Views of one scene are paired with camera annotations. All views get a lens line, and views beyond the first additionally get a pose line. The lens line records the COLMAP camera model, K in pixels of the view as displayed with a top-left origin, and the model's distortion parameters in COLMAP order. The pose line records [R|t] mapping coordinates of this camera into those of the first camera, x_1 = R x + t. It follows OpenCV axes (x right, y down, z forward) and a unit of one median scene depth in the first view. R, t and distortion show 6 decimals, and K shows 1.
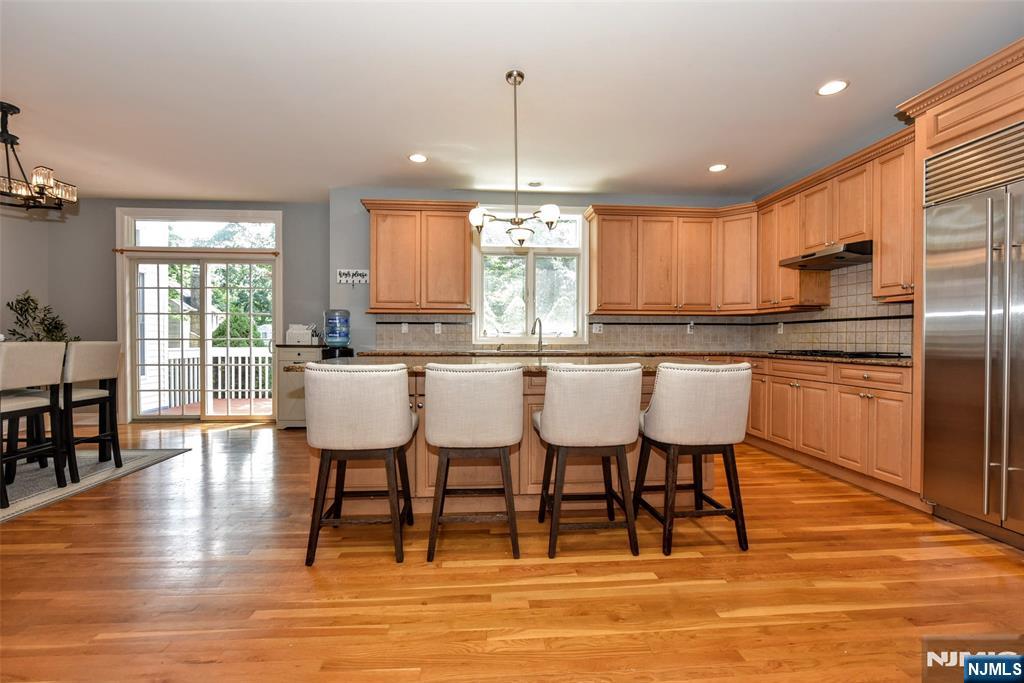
lens RADIAL K [[460.5, 0, 502.9], [0, 460.5, 344.6], [0, 0, 1]] dist [-0.009941, -0.000282]
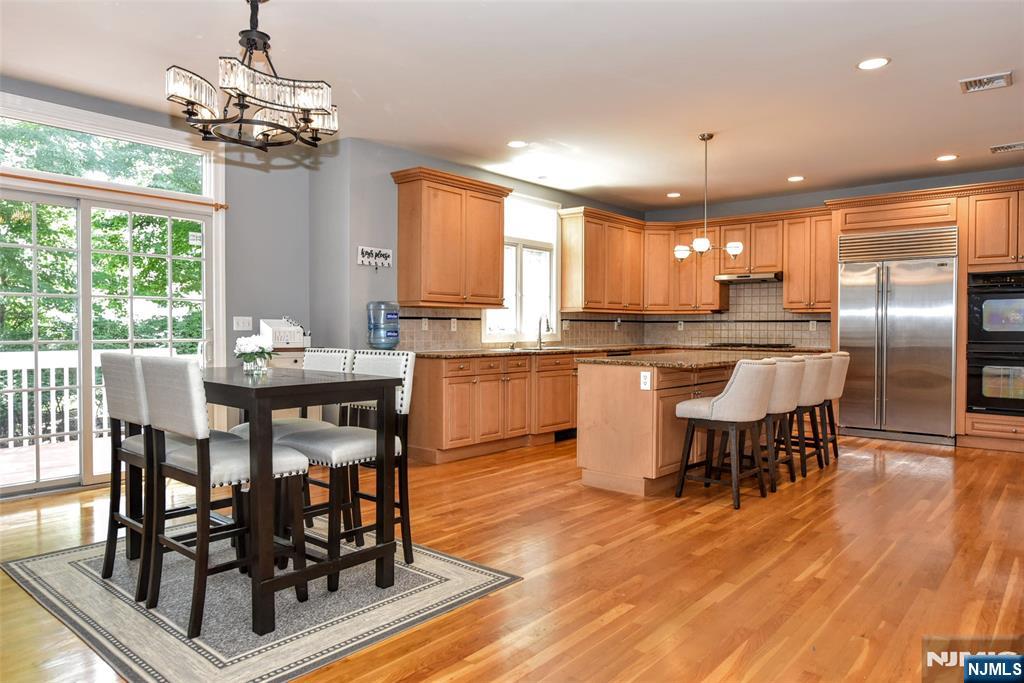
lens RADIAL K [[680.7, 0, 518.5], [0, 680.7, 338.3], [0, 0, 1]] dist [0.005586, 0.000909]
pose [[0.707440, -0.009307, 0.706712, -0.964363], [0.012886, 0.999917, 0.000269, -0.009666], [-0.706655, 0.008916, 0.707502, 0.027612]]
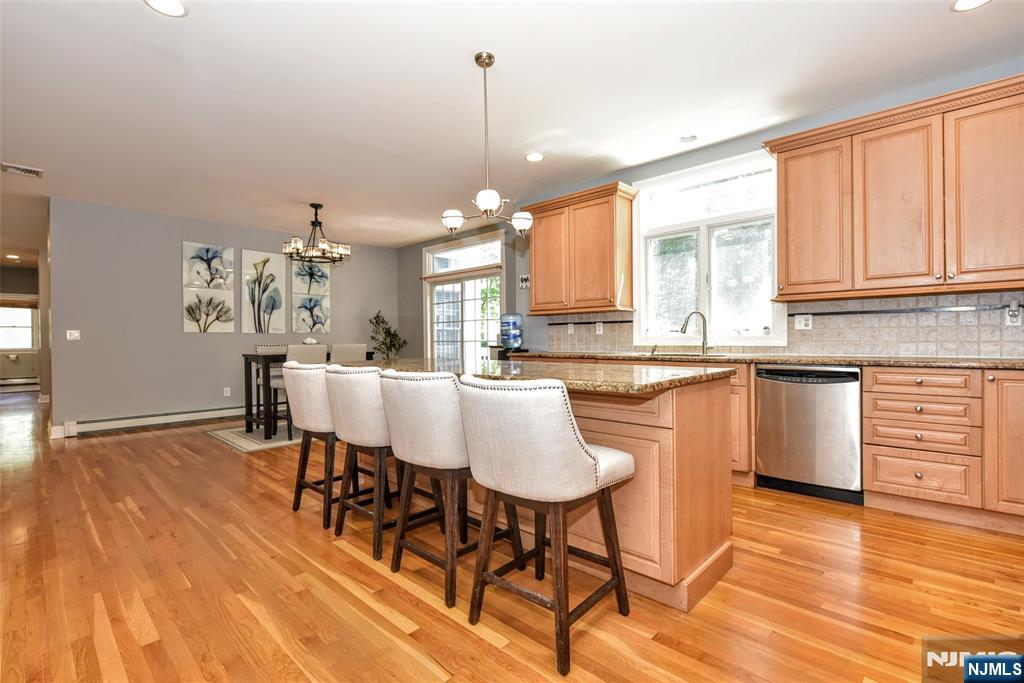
lens RADIAL K [[484.8, 0, 514.0], [0, 484.8, 338.4], [0, 0, 1]] dist [-0.011403, -0.000062]
pose [[0.657417, -0.009186, -0.753471, 0.481465], [0.000169, 0.999927, -0.012044, -0.003792], [0.753527, 0.007791, 0.657370, 0.245241]]
